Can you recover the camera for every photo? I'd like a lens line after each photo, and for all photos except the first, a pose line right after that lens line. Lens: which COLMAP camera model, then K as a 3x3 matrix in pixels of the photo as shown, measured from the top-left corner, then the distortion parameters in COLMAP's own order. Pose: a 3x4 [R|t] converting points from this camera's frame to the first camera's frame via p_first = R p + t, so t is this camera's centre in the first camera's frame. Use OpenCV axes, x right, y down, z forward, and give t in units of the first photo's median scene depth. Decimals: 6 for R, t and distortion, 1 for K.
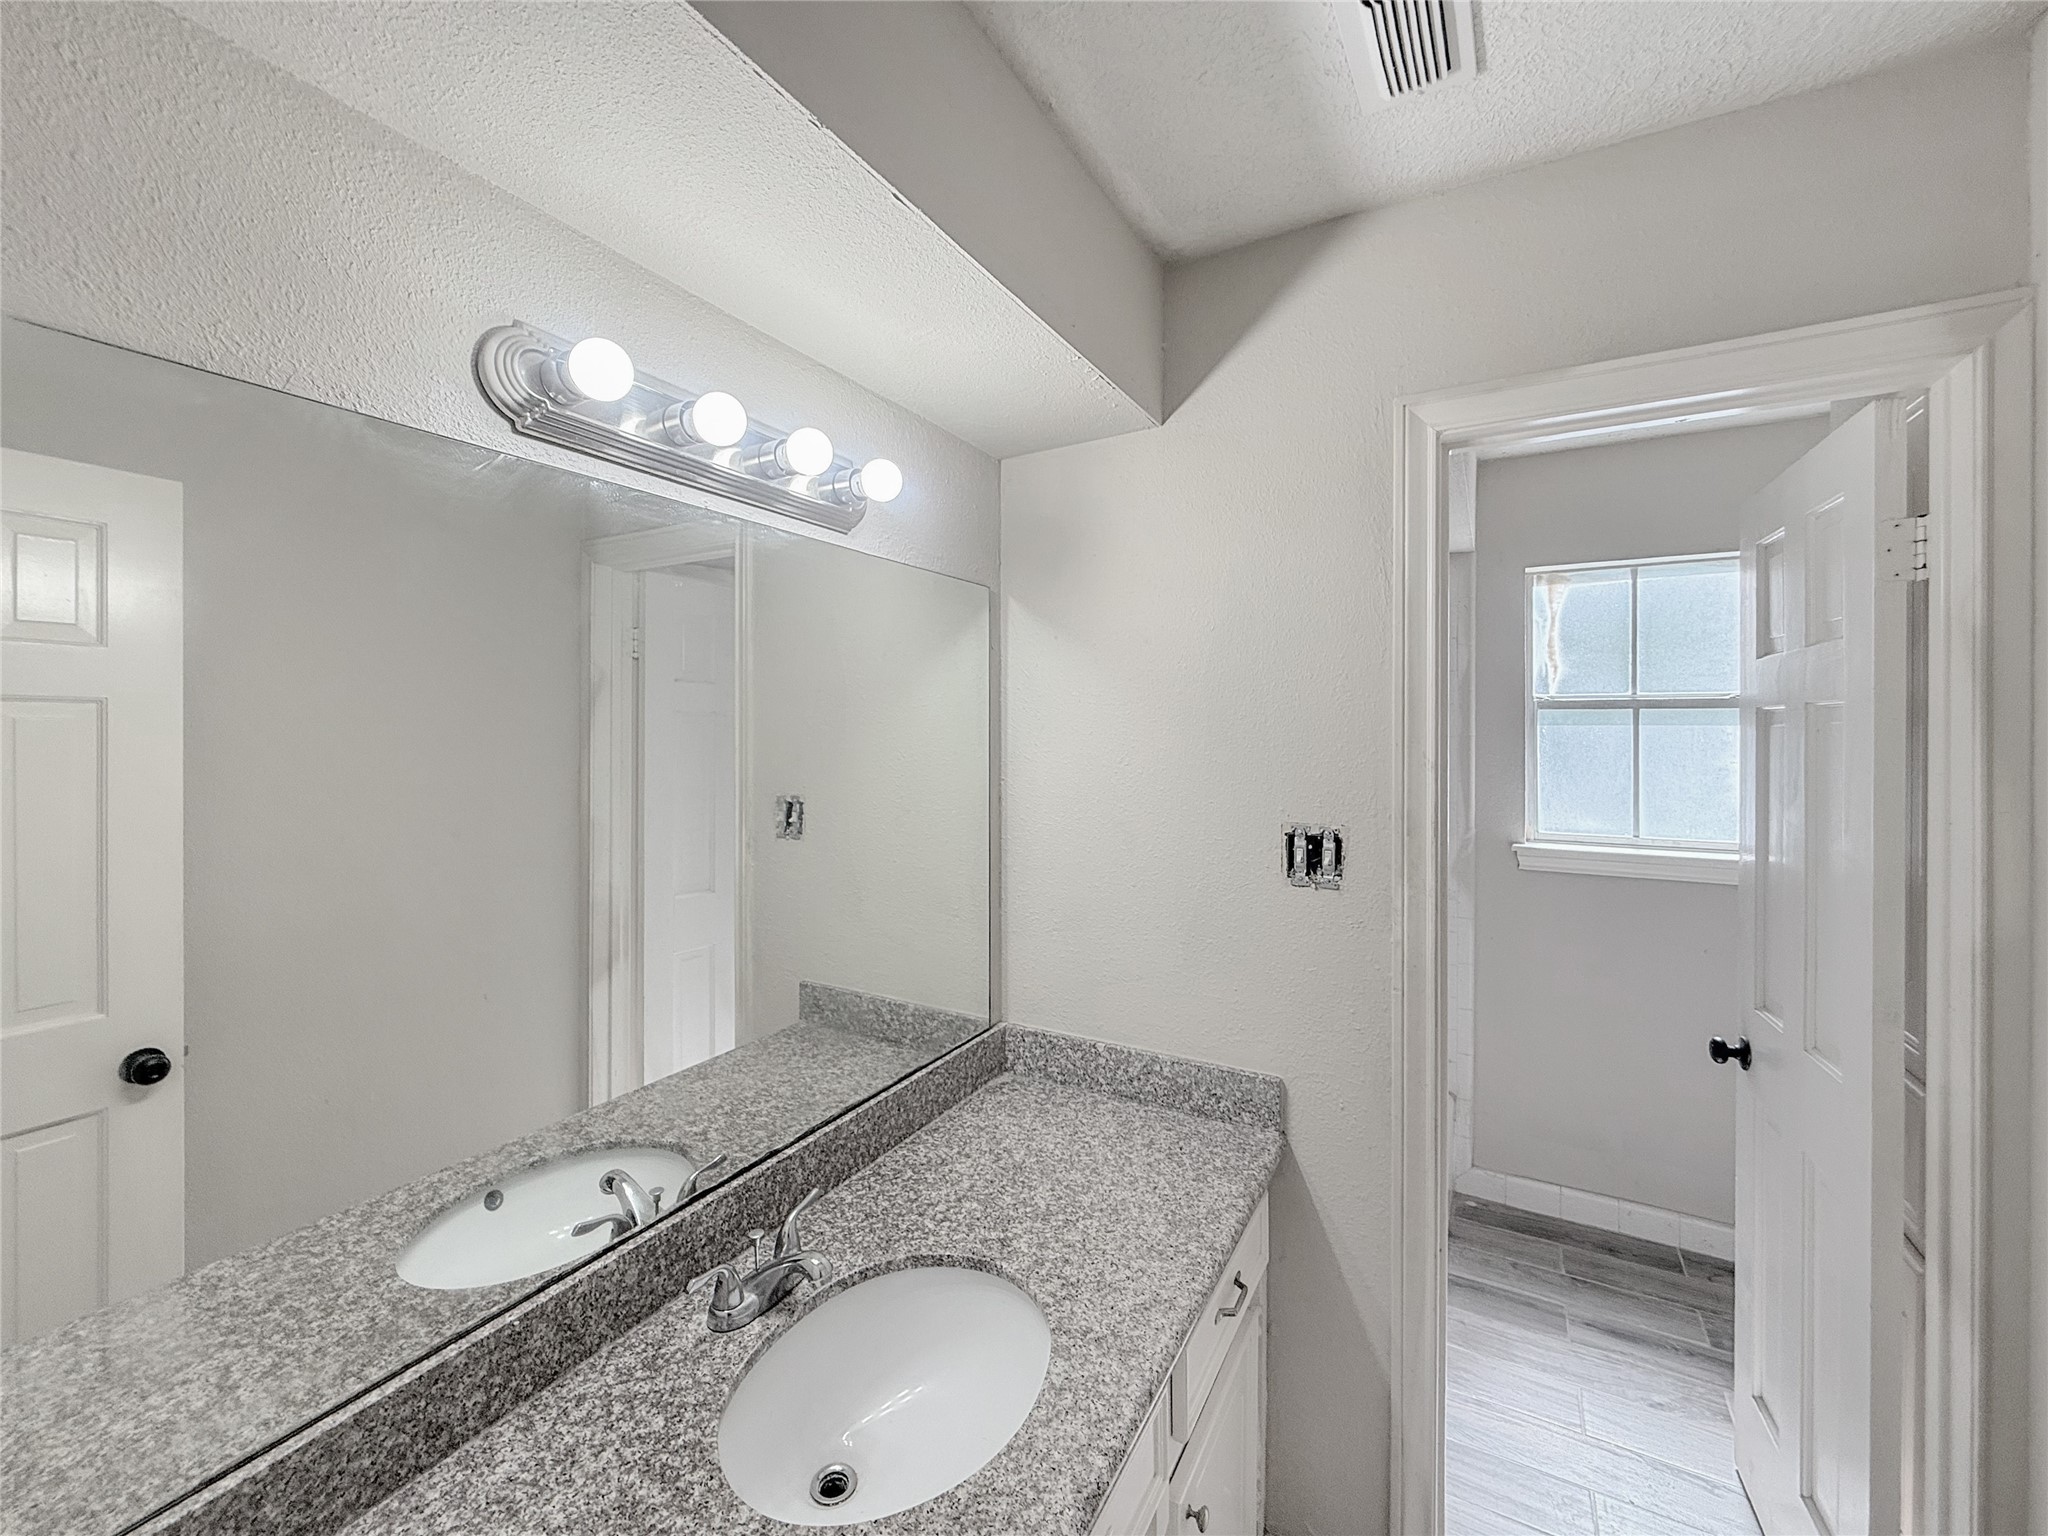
lens RADIAL K [[855.8, 0, 1030.5], [0, 855.8, 752.6], [0, 0, 1]] dist [-0.002098, 0.000284]
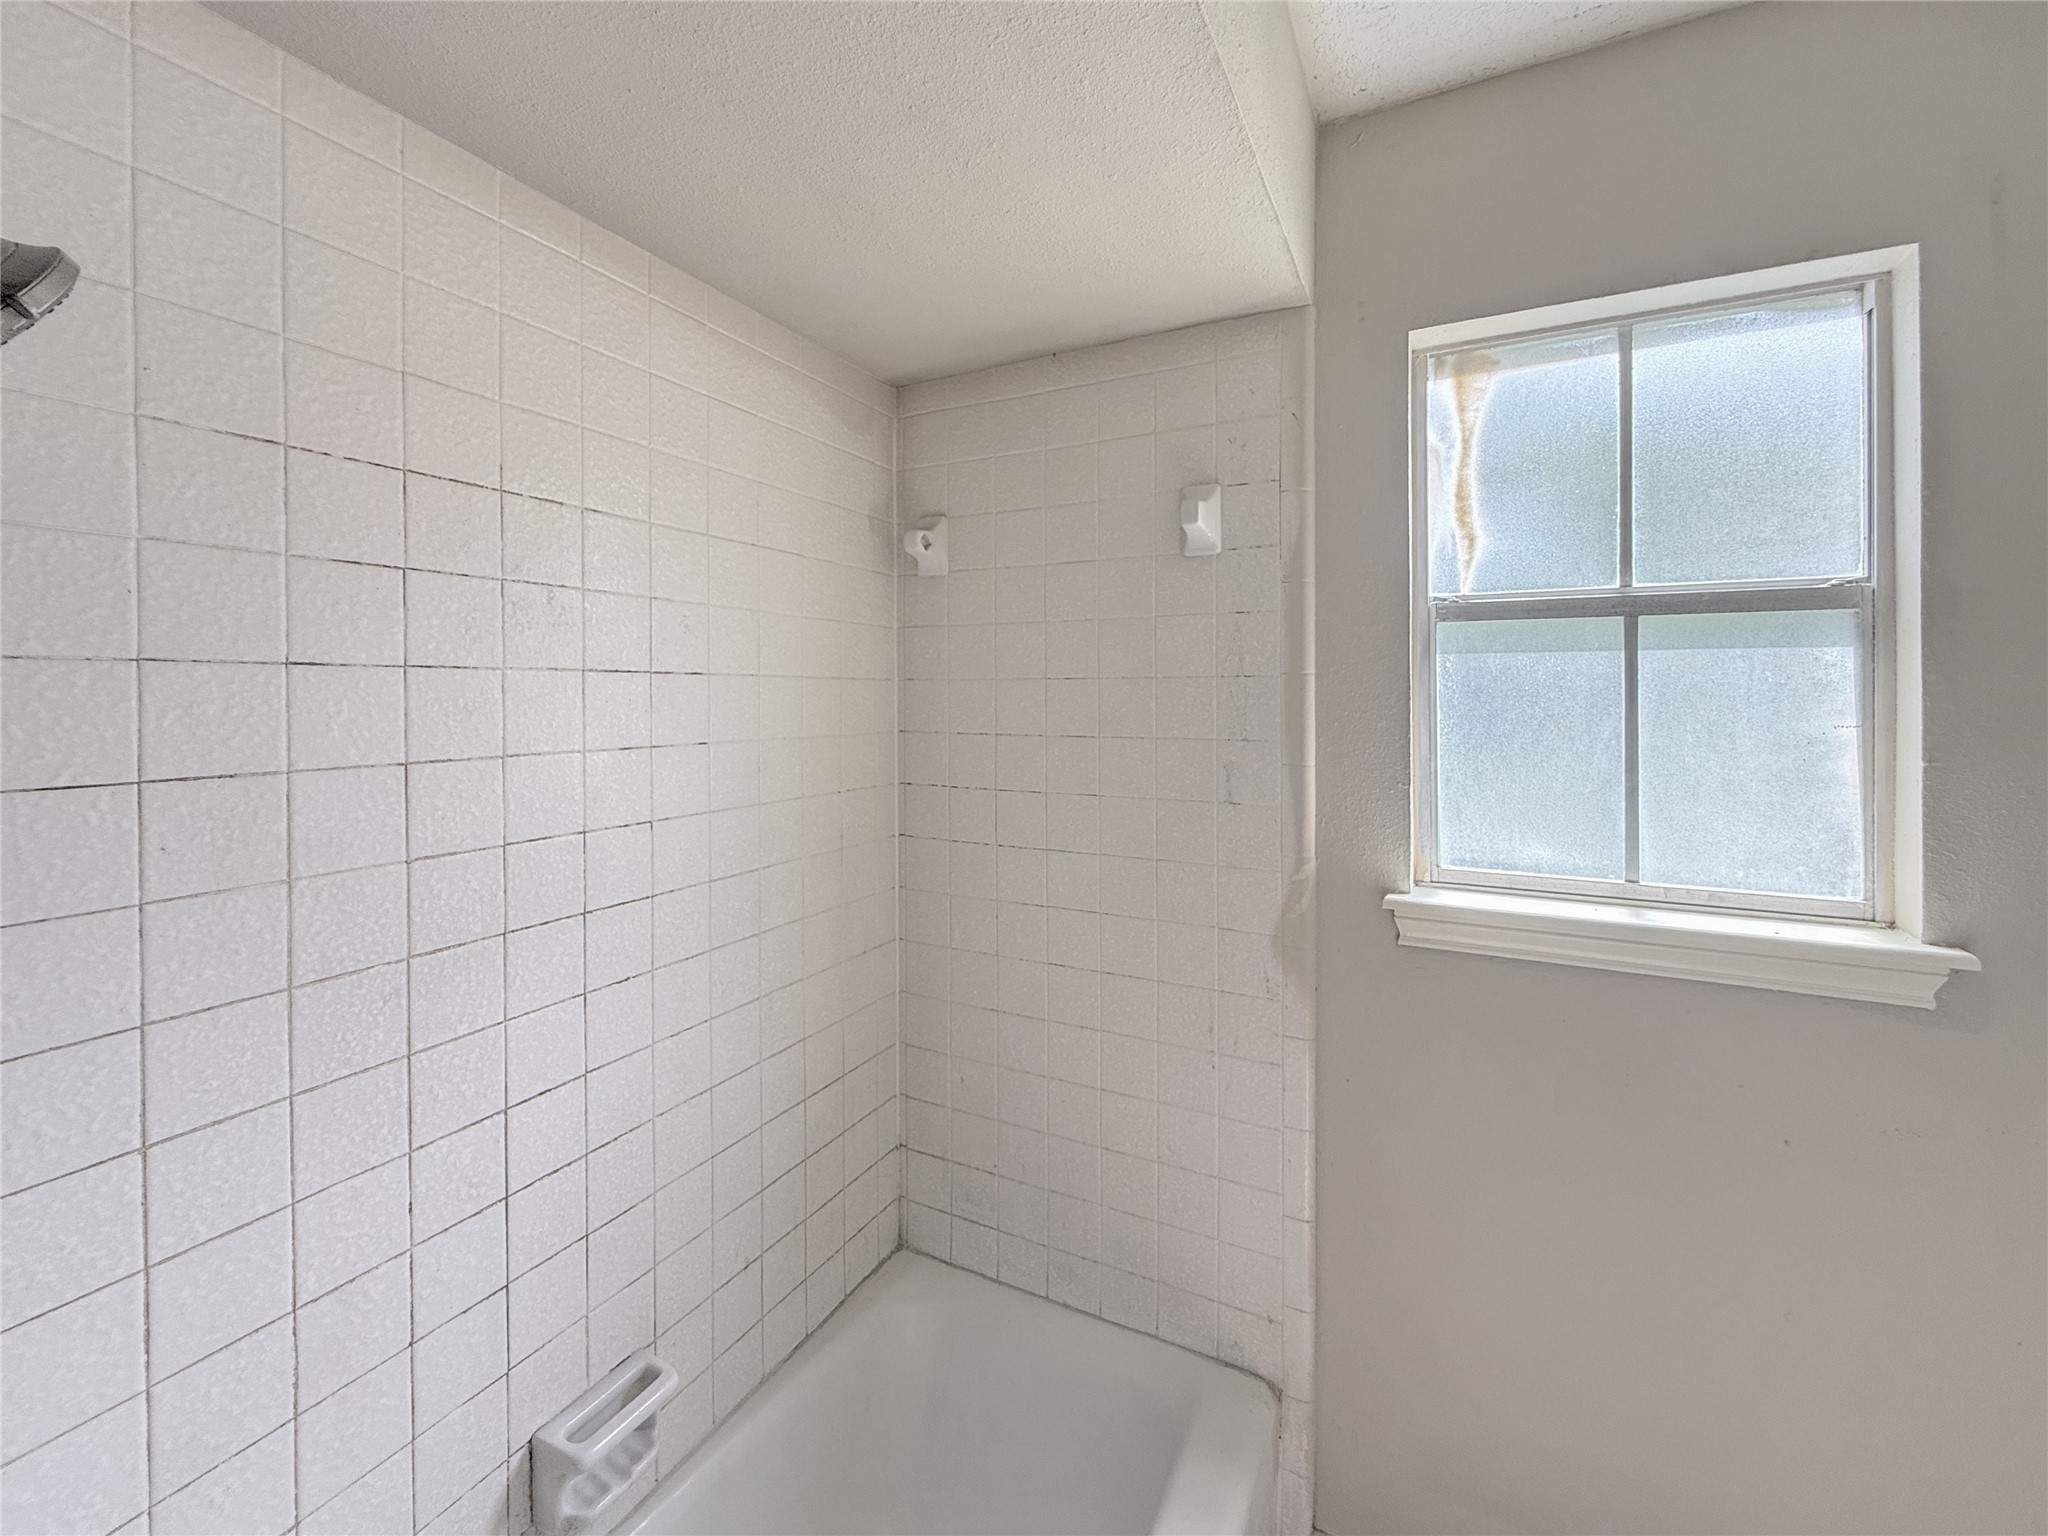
lens RADIAL K [[855.8, 0, 1018.3], [0, 855.8, 713.3], [0, 0, 1]] dist [-0.002098, 0.000284]
pose [[0.998586, -0.008946, 0.052403, 0.322891], [0.008369, 0.999902, 0.011220, -0.004265], [-0.052498, -0.010766, 0.998563, 0.513699]]
